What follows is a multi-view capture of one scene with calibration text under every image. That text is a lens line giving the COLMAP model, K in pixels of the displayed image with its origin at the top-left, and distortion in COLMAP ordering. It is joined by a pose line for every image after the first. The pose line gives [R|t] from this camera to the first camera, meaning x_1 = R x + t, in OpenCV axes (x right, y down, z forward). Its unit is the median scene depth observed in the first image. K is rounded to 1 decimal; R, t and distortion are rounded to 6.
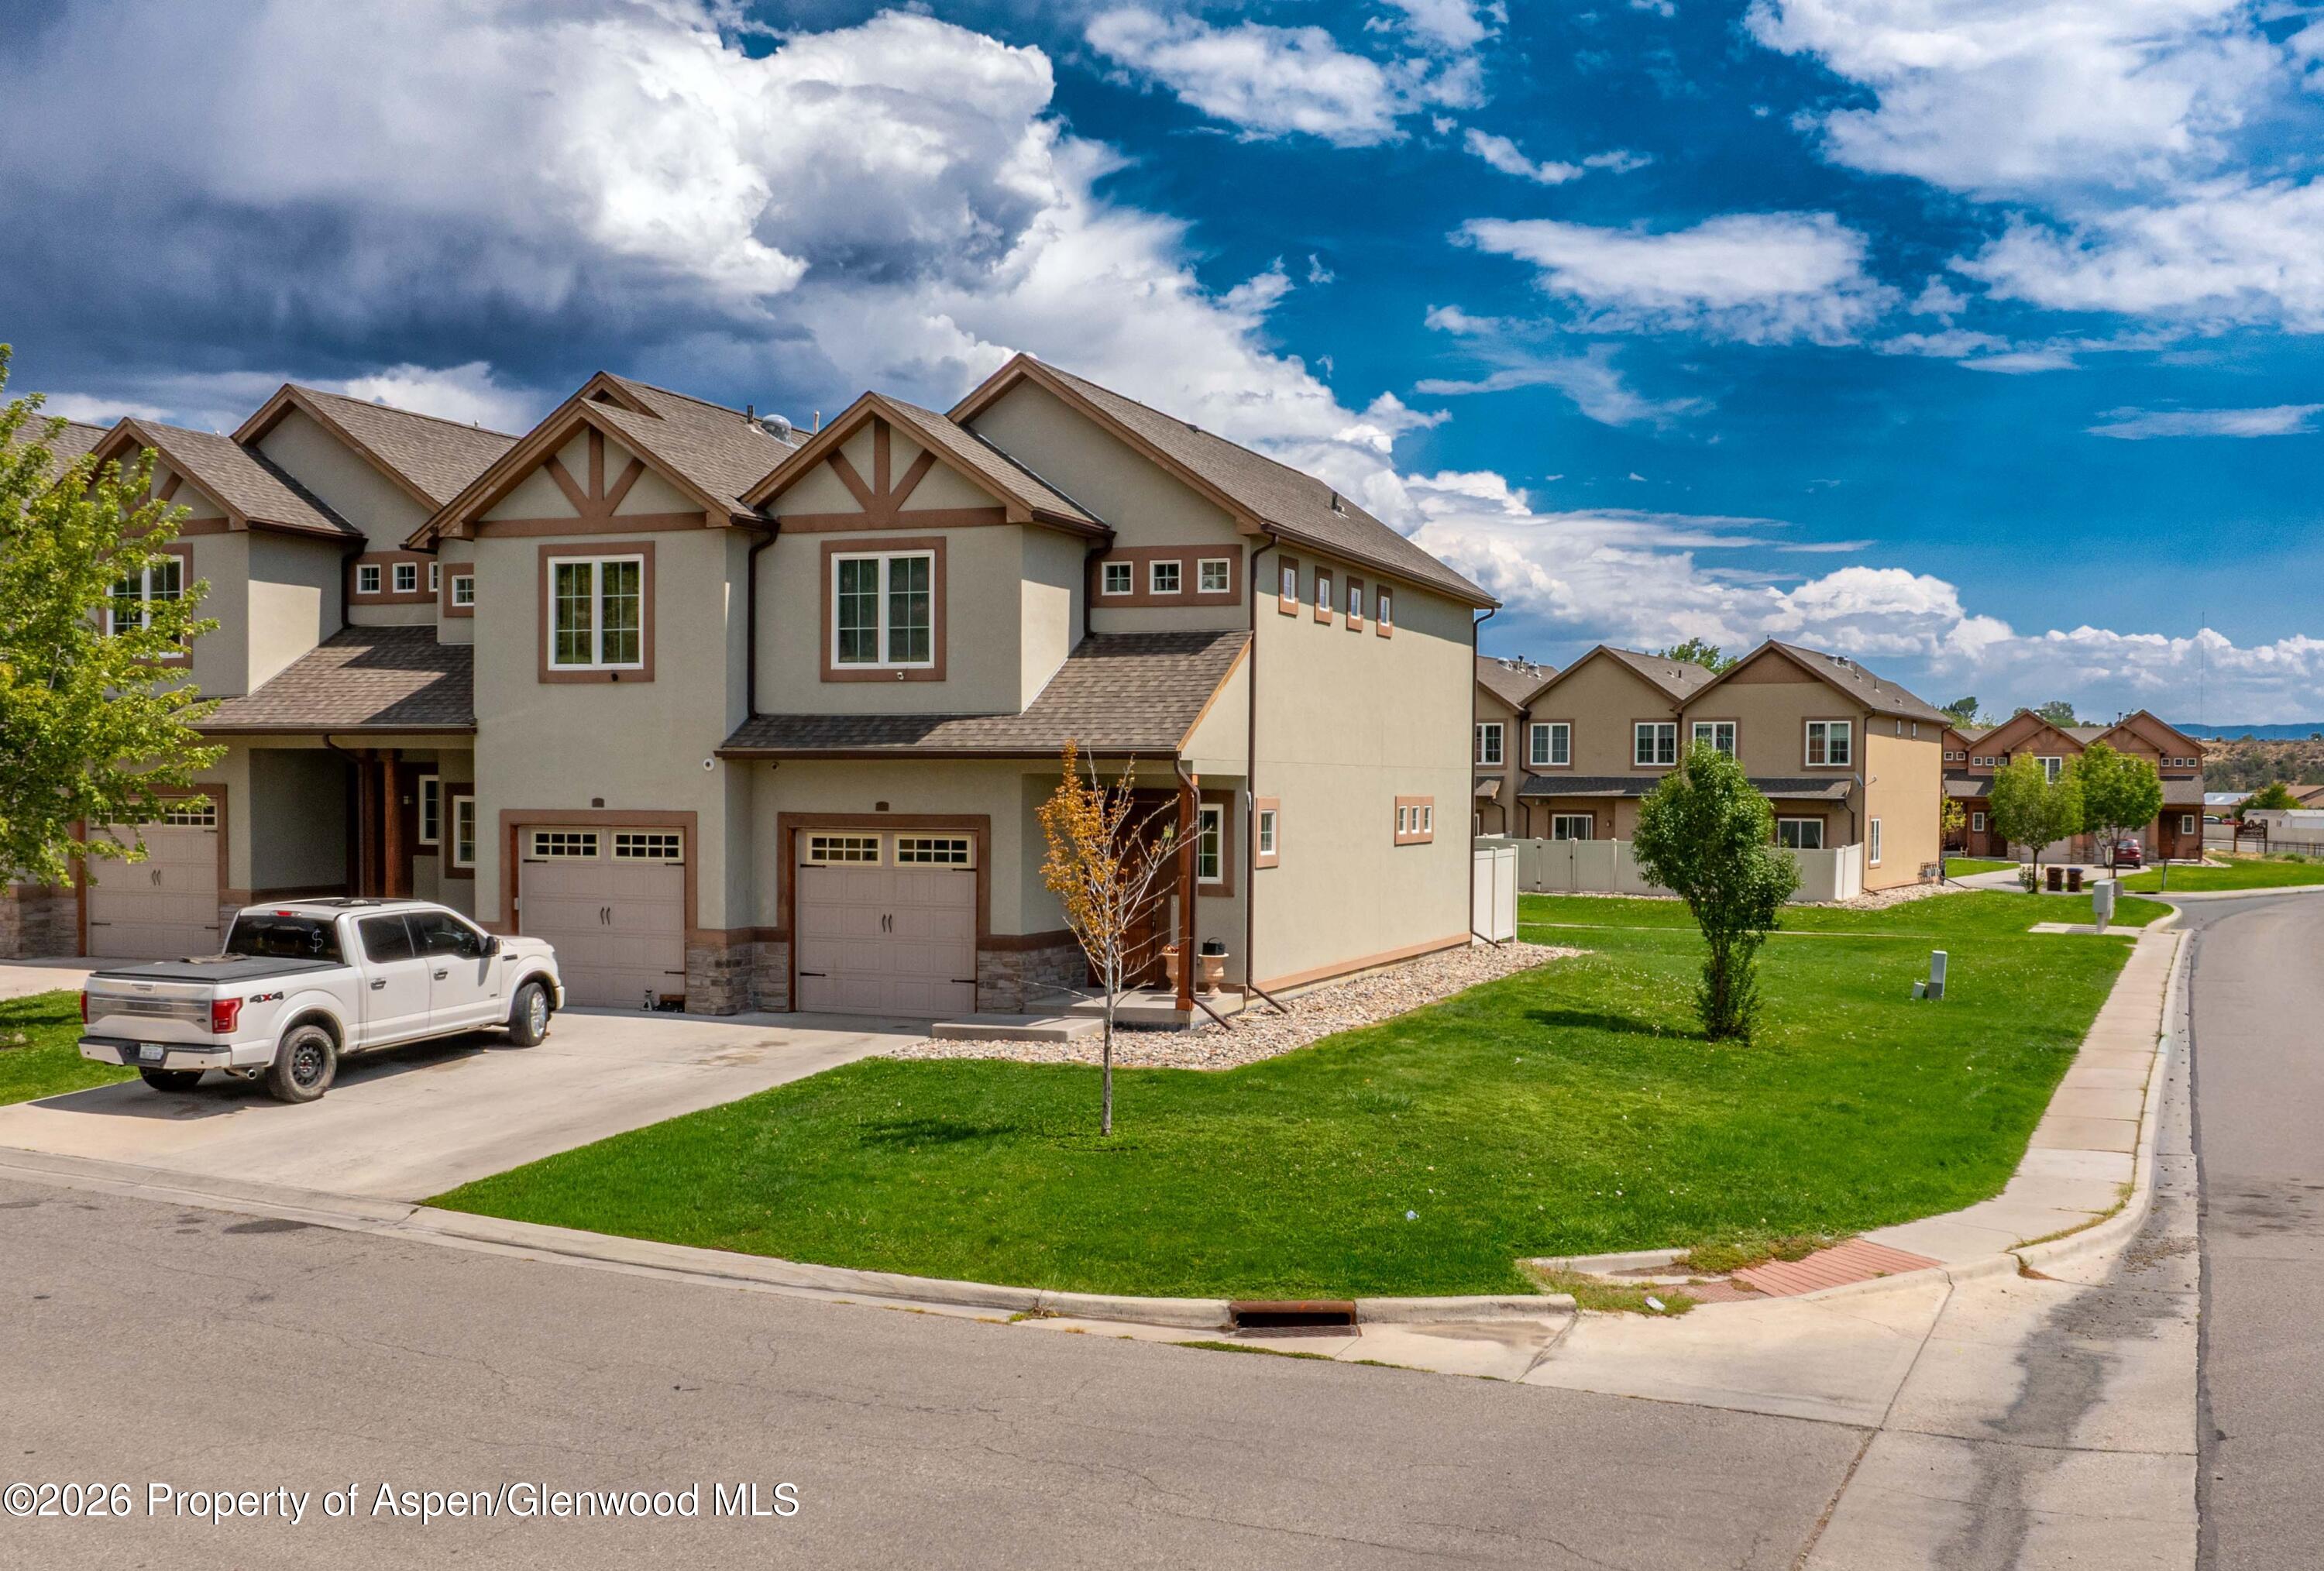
lens RADIAL K [[2167.6, 0, 1235.7], [0, 2167.6, 843.5], [0, 0, 1]] dist [-0.018591, -0.010605]
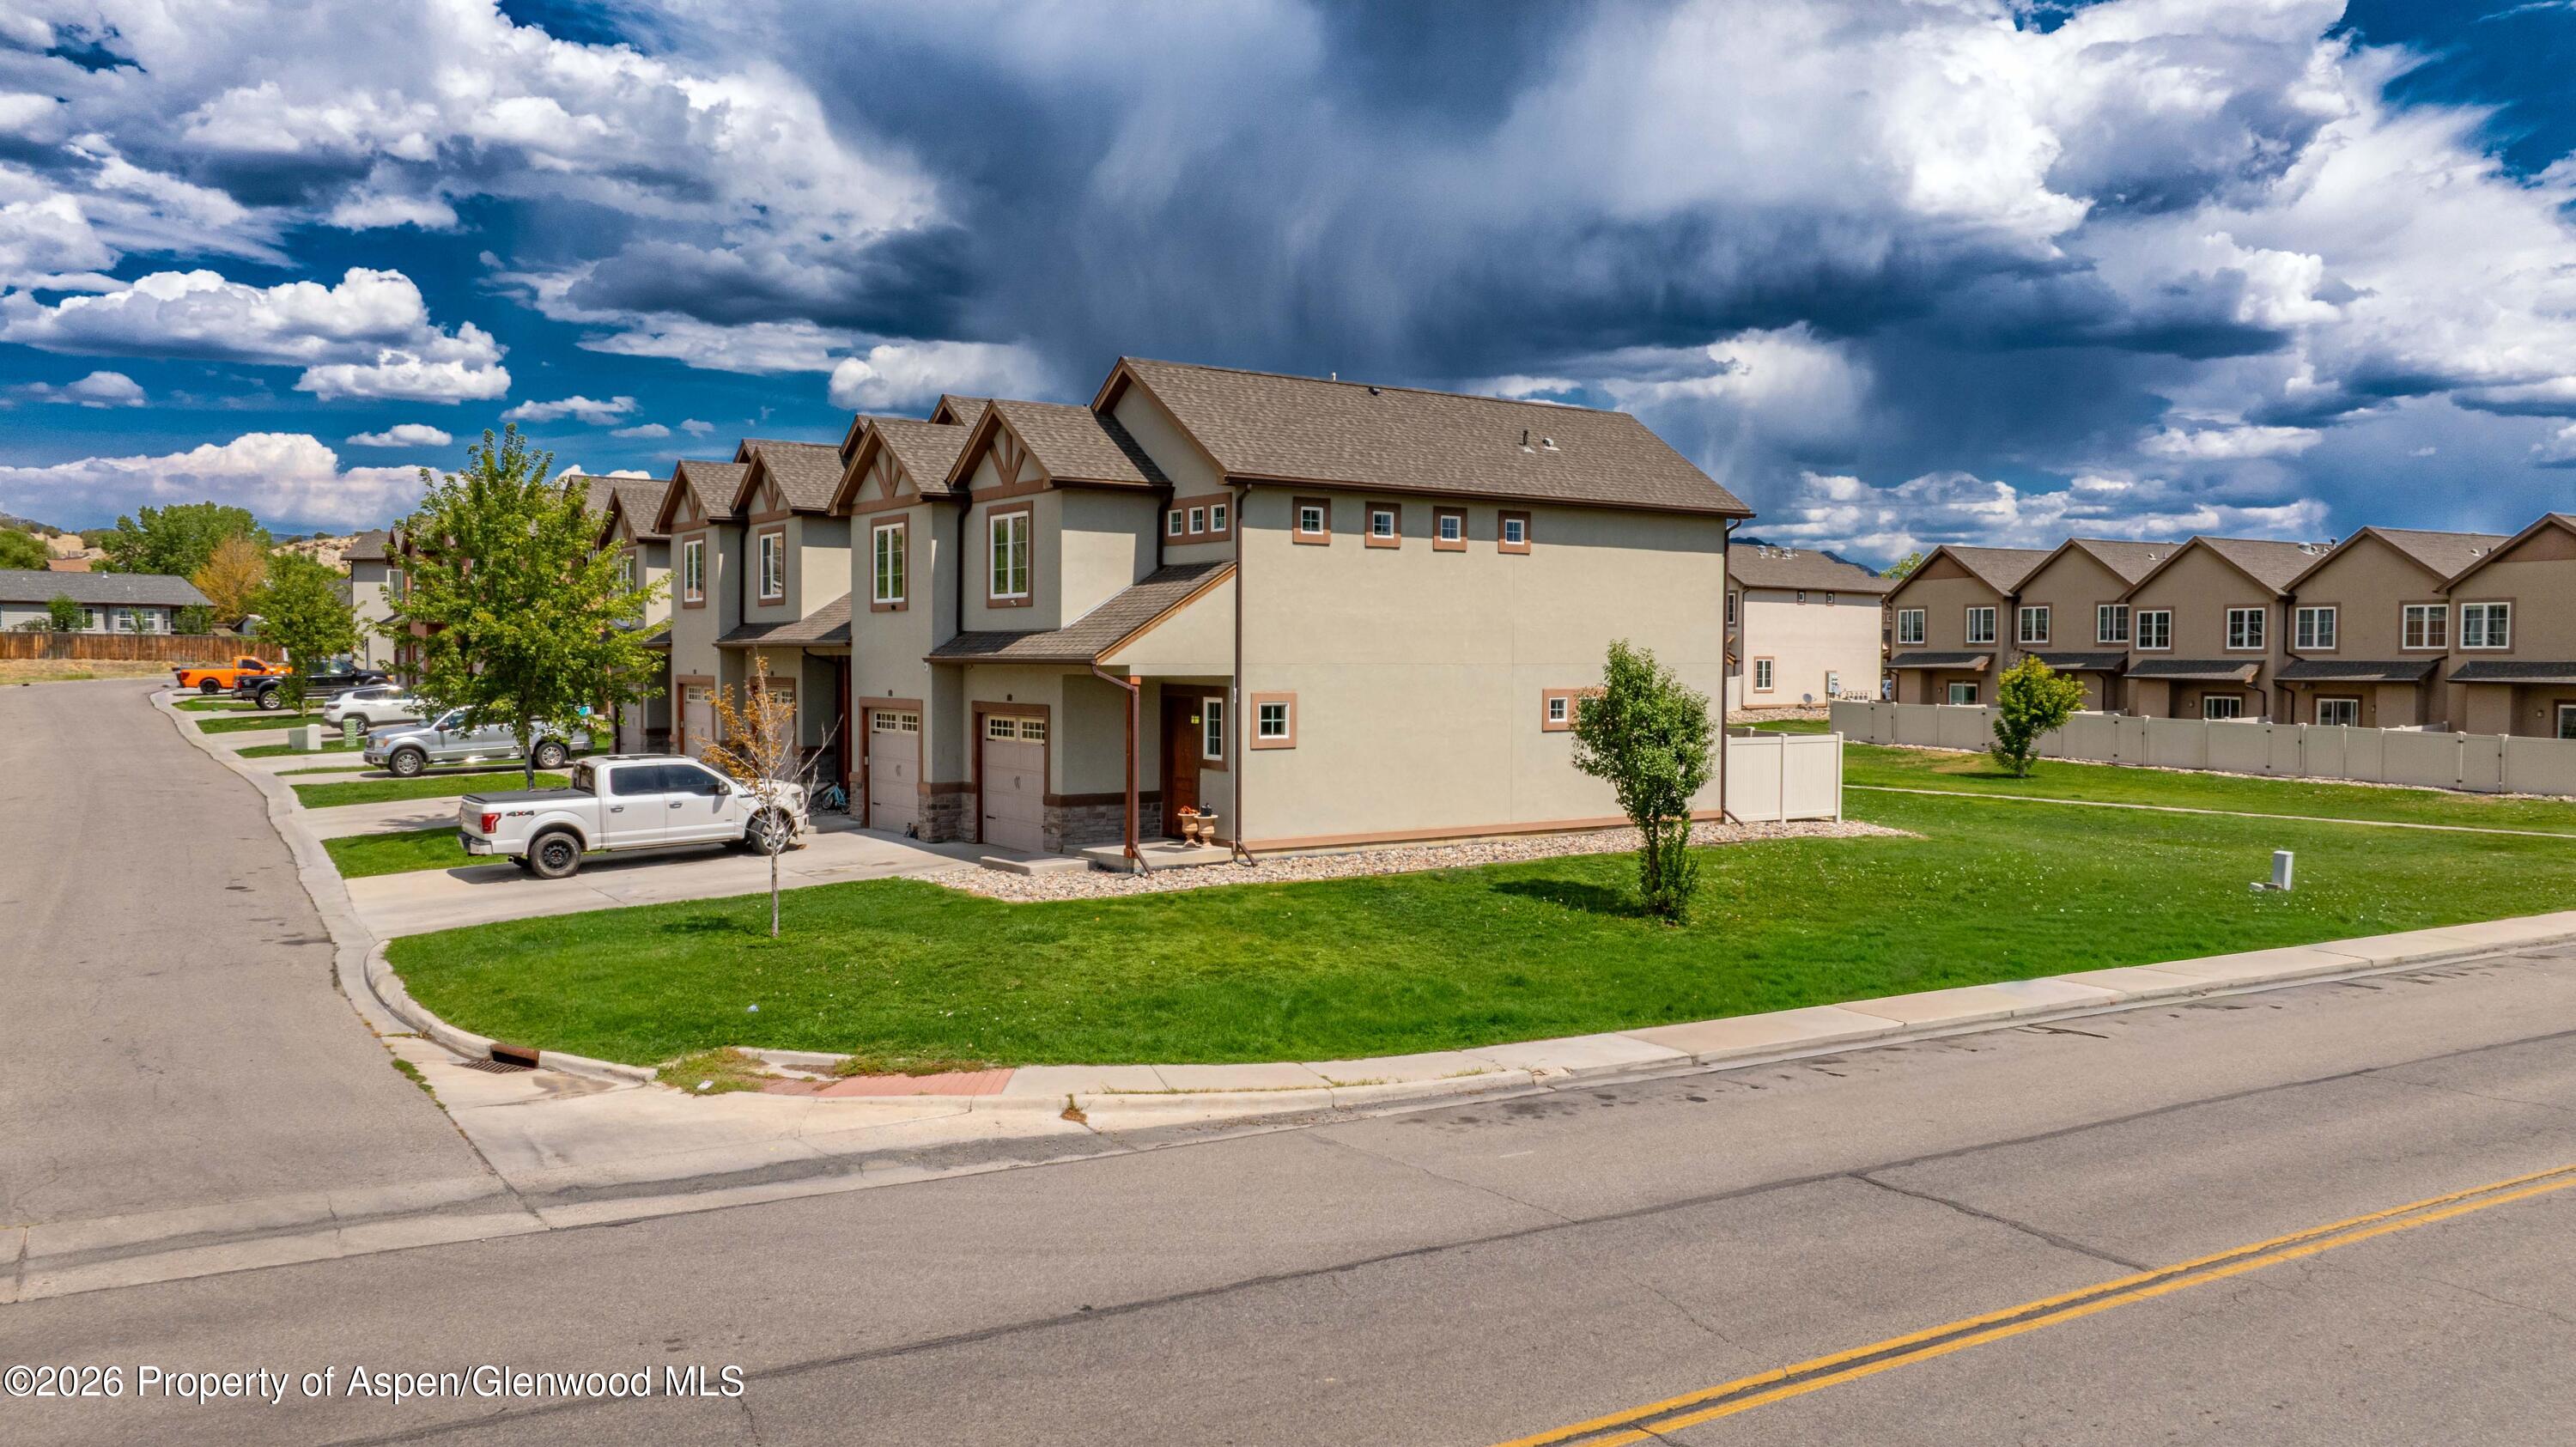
lens RADIAL K [[1785.7, 0, 1288.0], [0, 1785.7, 678.8], [0, 0, 1]] dist [-0.015028, -0.002493]
pose [[0.819622, 0.001579, -0.572902, 0.629632], [-0.011818, 0.999830, -0.014153, -0.015024], [0.572782, 0.018371, 0.819502, 0.168126]]
